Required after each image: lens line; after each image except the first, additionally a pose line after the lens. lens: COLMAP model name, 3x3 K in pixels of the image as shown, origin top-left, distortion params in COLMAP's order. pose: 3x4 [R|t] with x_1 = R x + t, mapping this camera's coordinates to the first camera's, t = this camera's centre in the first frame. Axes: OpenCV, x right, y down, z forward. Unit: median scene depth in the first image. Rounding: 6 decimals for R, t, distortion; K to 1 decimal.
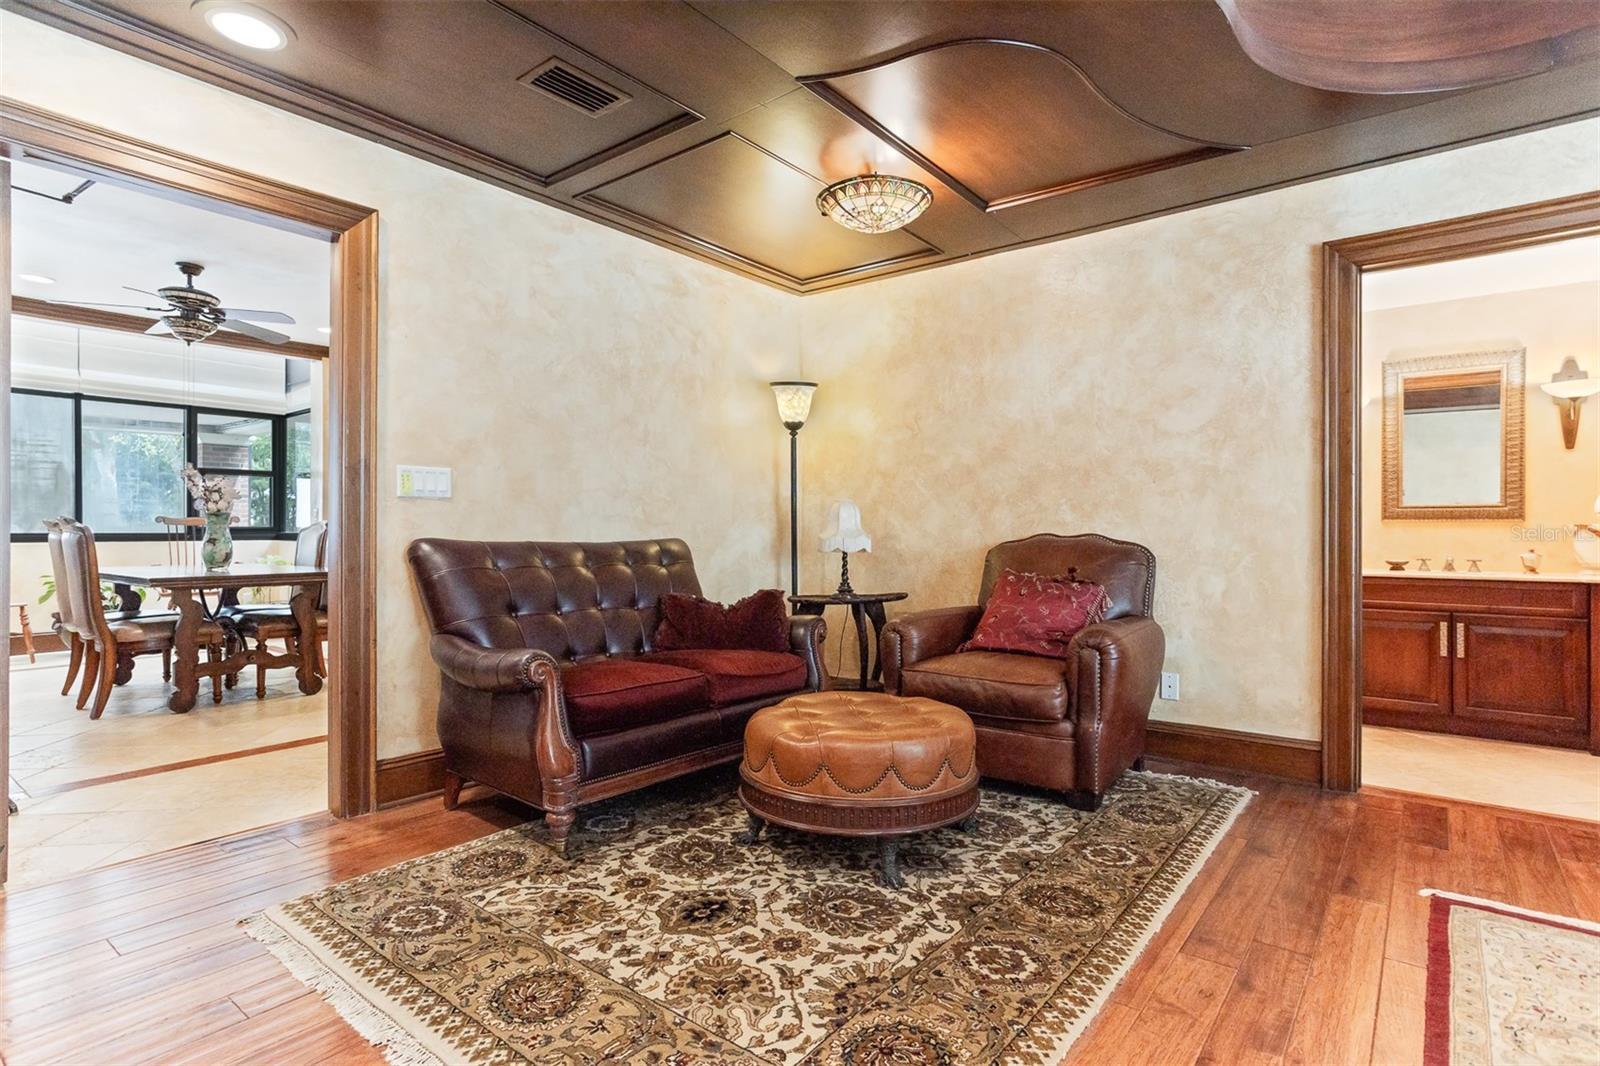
lens RADIAL K [[818.0, 0, 771.7], [0, 818.0, 526.5], [0, 0, 1]] dist [-0.033598, 0.023833]
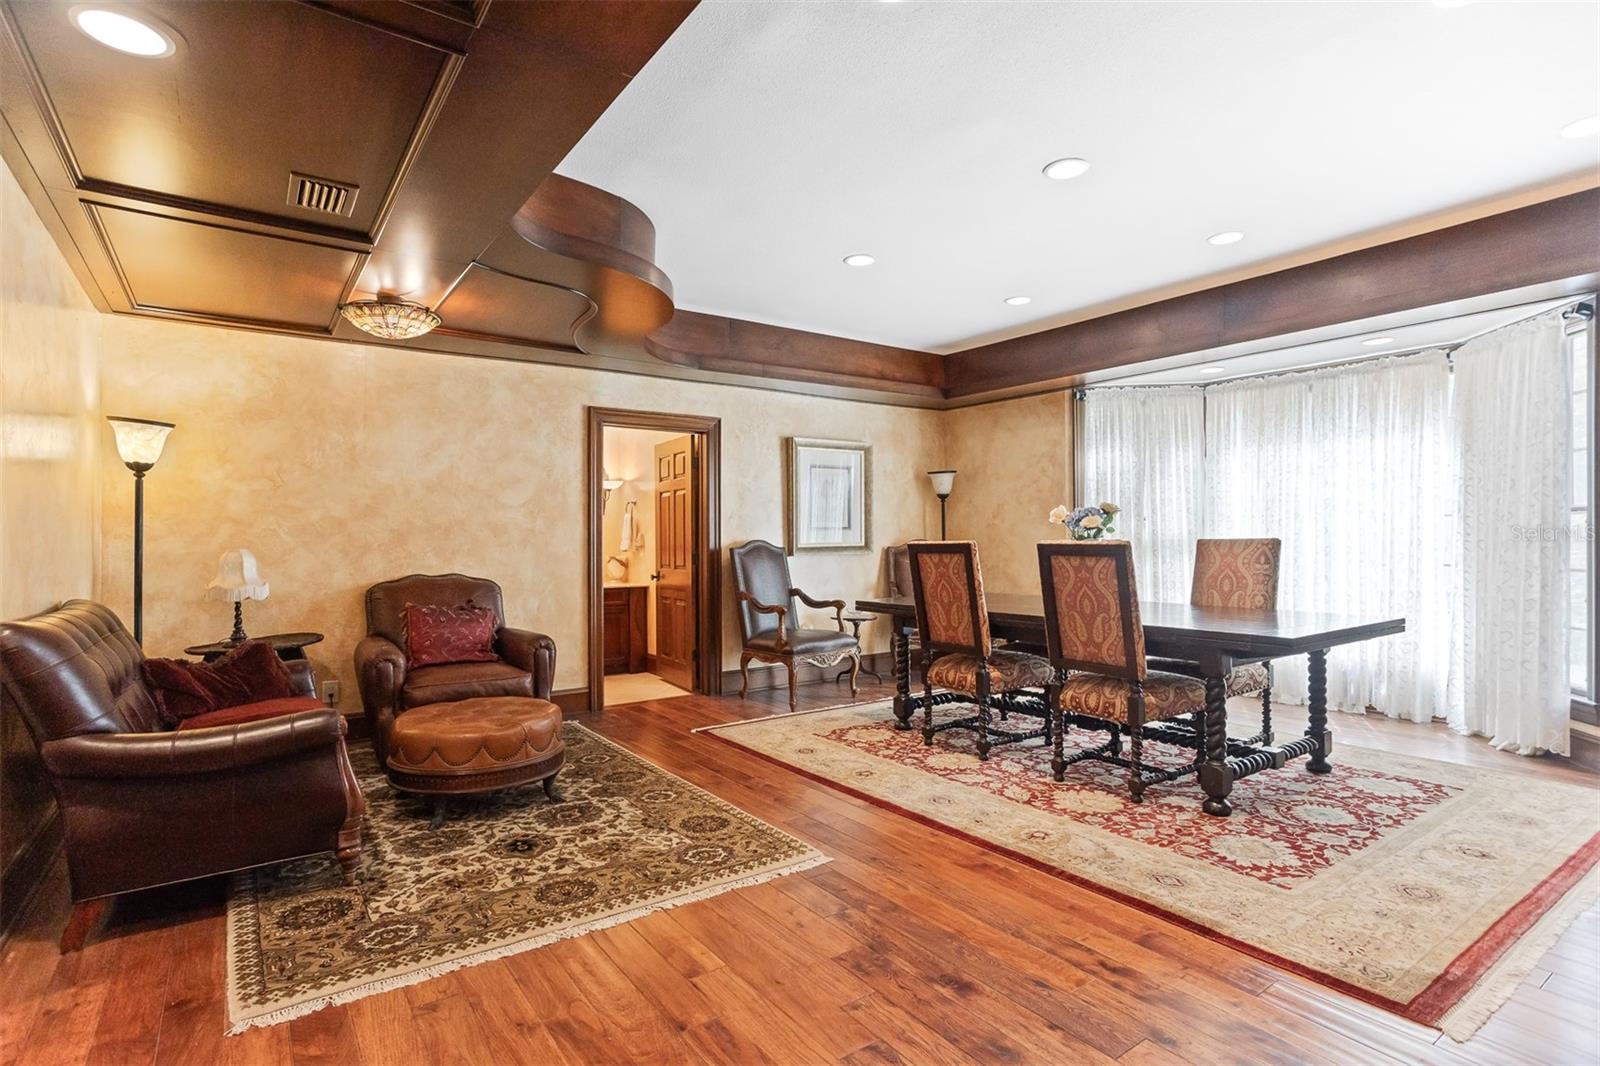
lens RADIAL K [[818.0, 0, 786.9], [0, 818.0, 532.5], [0, 0, 1]] dist [-0.033598, 0.023833]
pose [[0.287730, 0.002495, 0.957708, -0.733000], [0.003966, 0.999985, -0.003796, -0.050675], [-0.957703, 0.004891, 0.287716, 0.054455]]
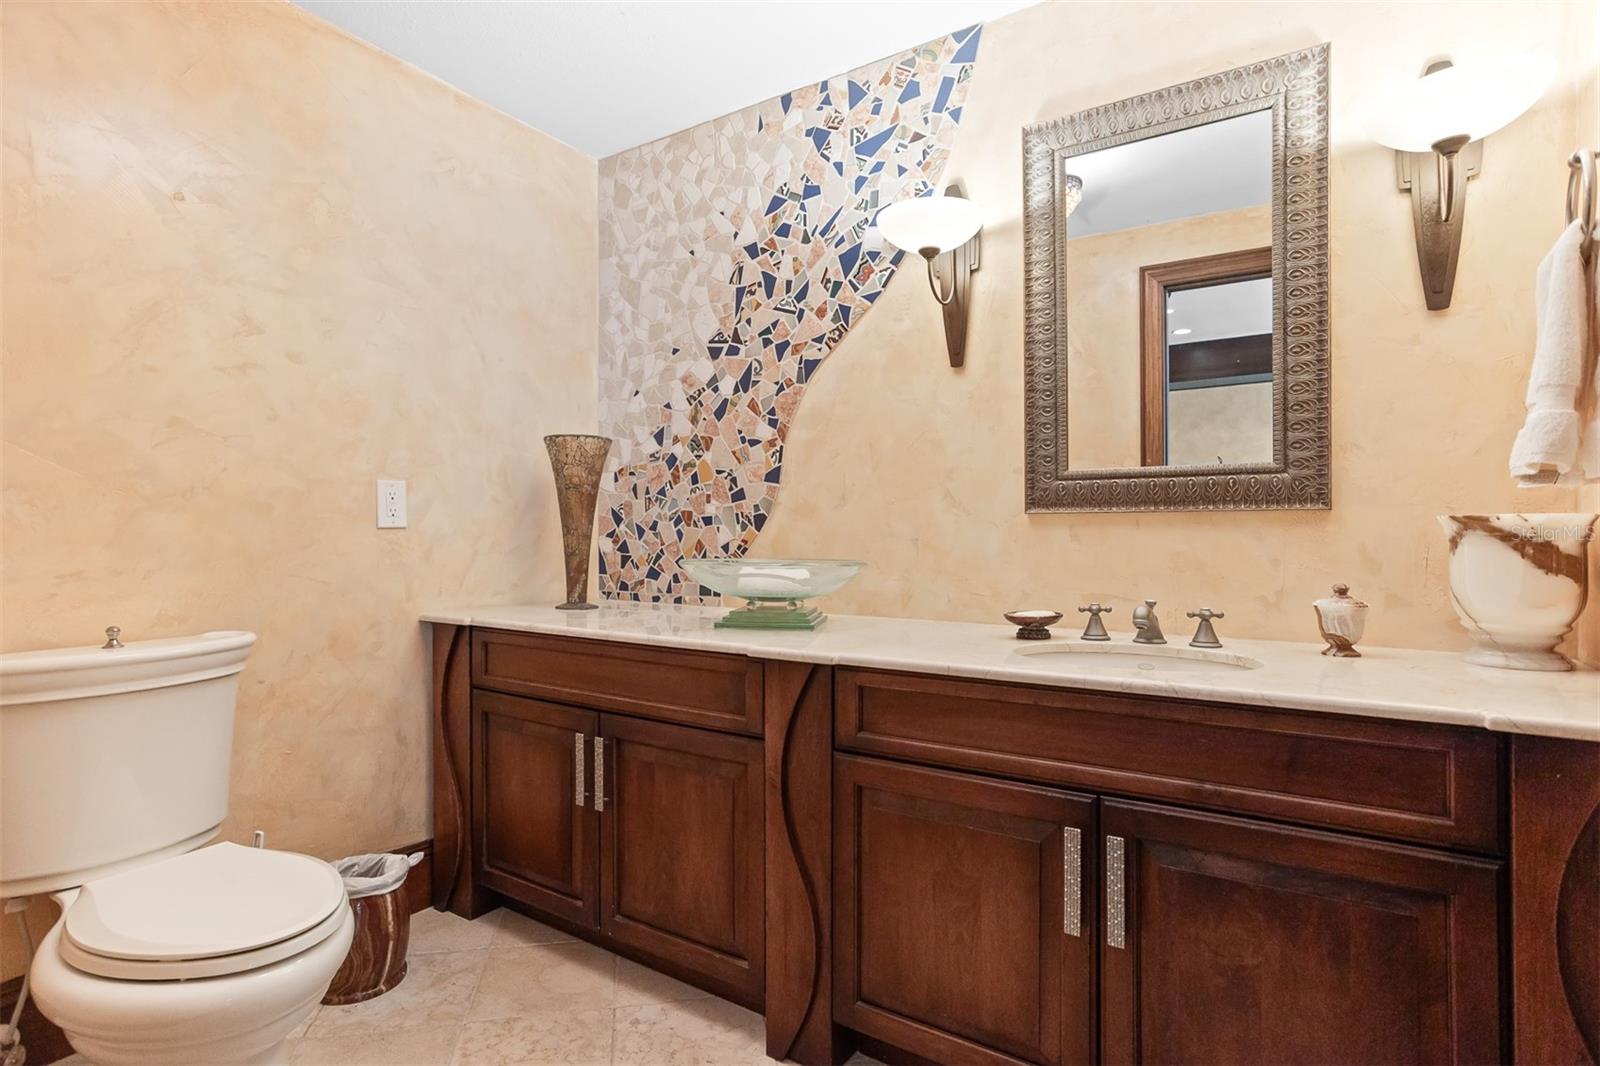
lens RADIAL K [[818.0, 0, 765.4], [0, 818.0, 528.8], [0, 0, 1]] dist [-0.033598, 0.023833]
pose [[0.996739, -0.001918, 0.080675, 0.690919], [0.002175, 0.999993, -0.003104, 0.003324], [-0.080669, 0.003269, 0.996736, 0.699034]]
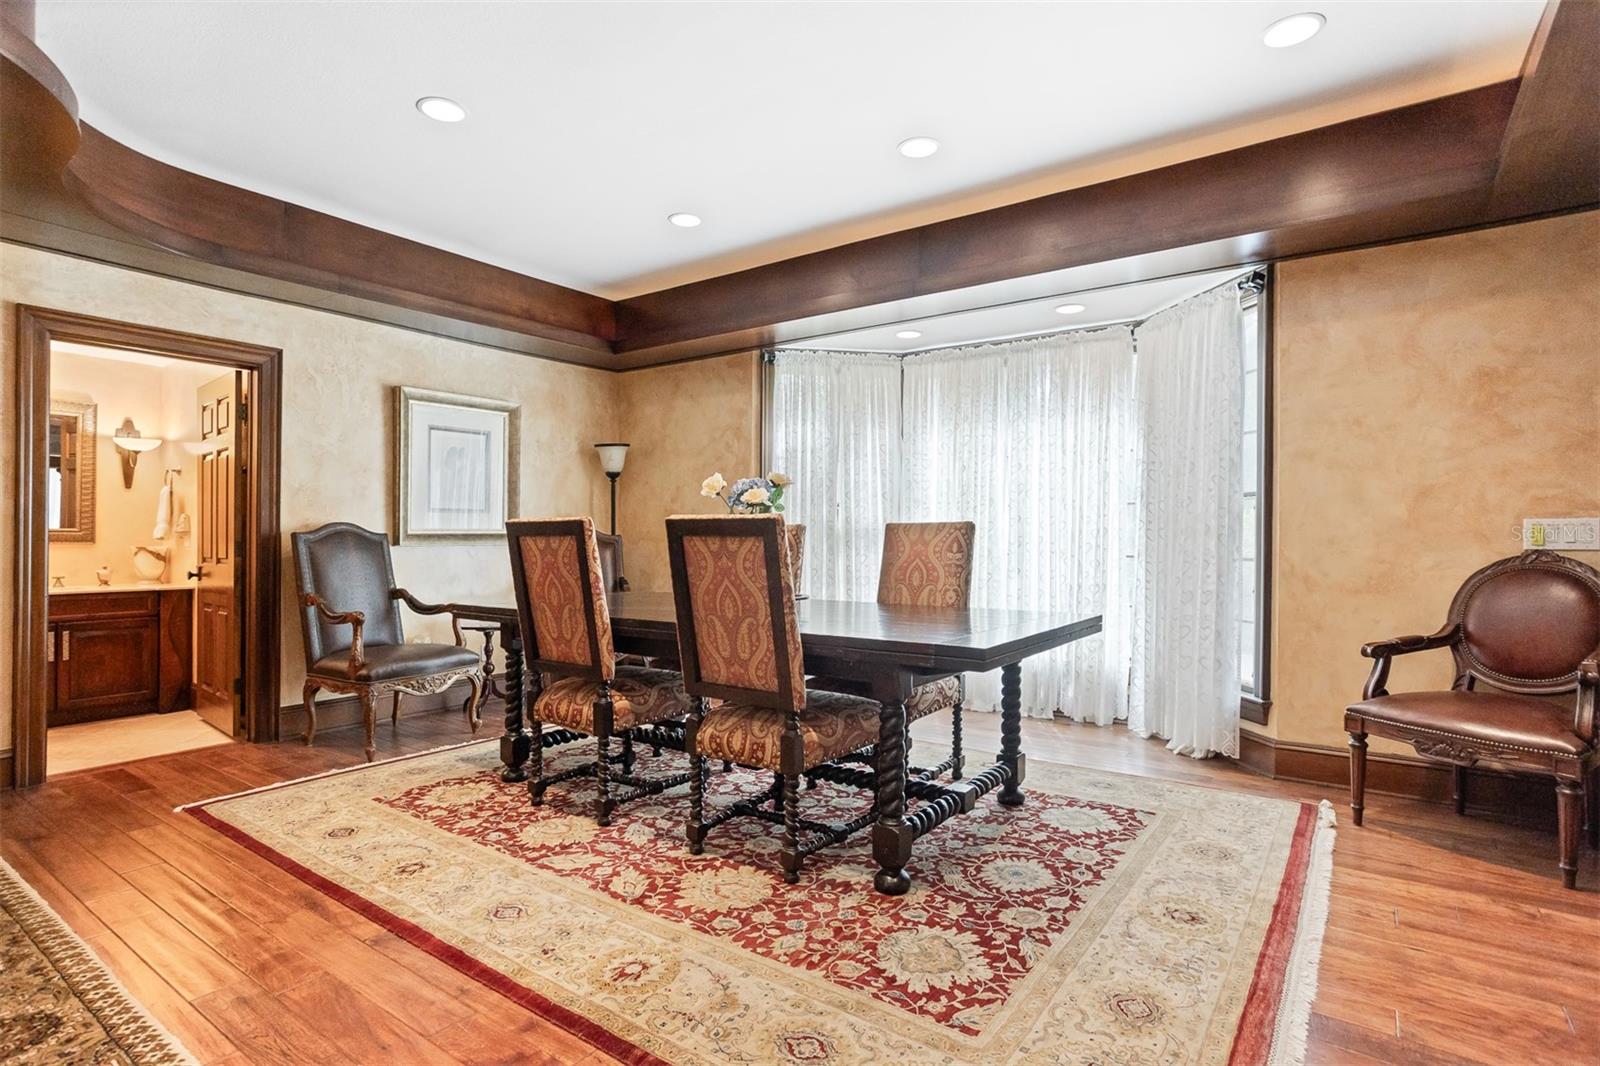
lens RADIAL K [[818.0, 0, 822.3], [0, 818.0, 535.4], [0, 0, 1]] dist [-0.033598, 0.023833]
pose [[-0.067947, 0.001493, 0.997688, -0.414189], [-0.007126, 0.999973, -0.001981, -0.027043], [-0.997664, -0.007244, -0.067934, -0.032229]]
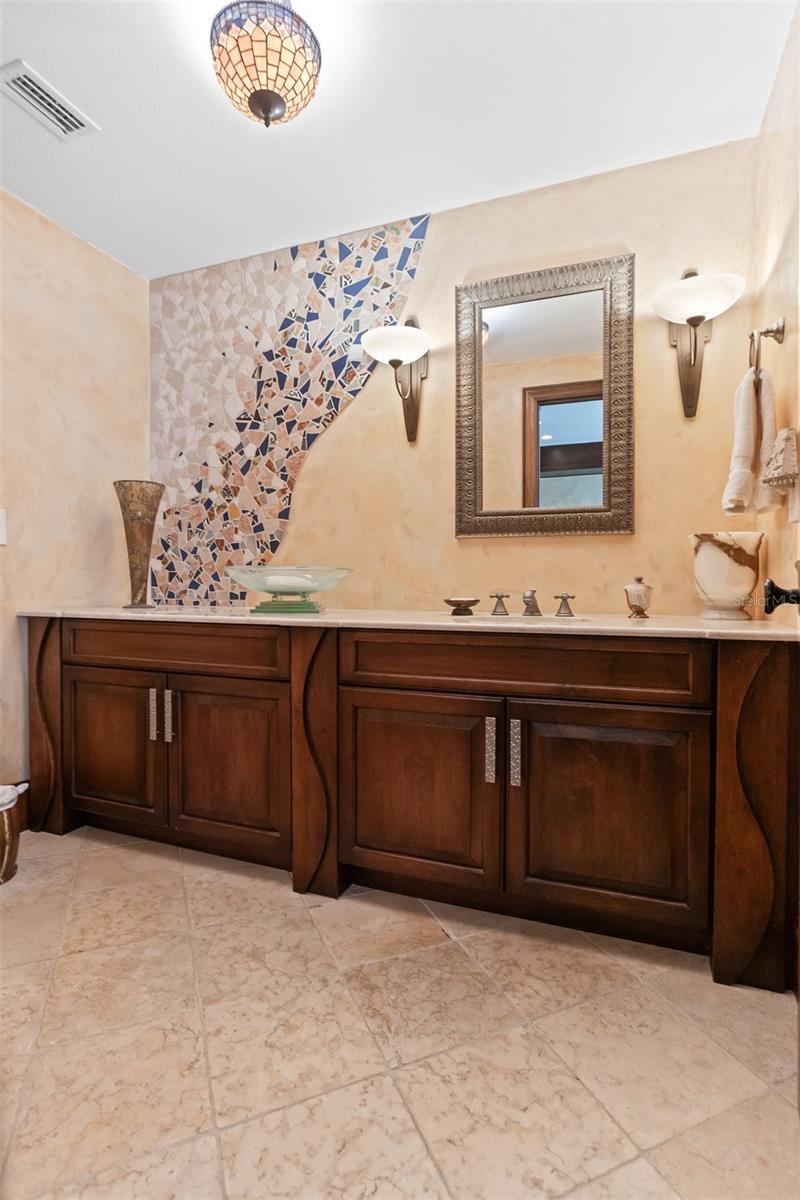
lens RADIAL K [[613.5, 0, 377.1], [0, 613.5, 588.0], [0, 0, 1]] dist [-0.033598, 0.023833]
pose [[0.958413, -0.001982, 0.285377, 0.655348], [-0.000748, 0.999955, 0.009458, 0.033240], [-0.285383, -0.009278, 0.958369, 0.653213]]
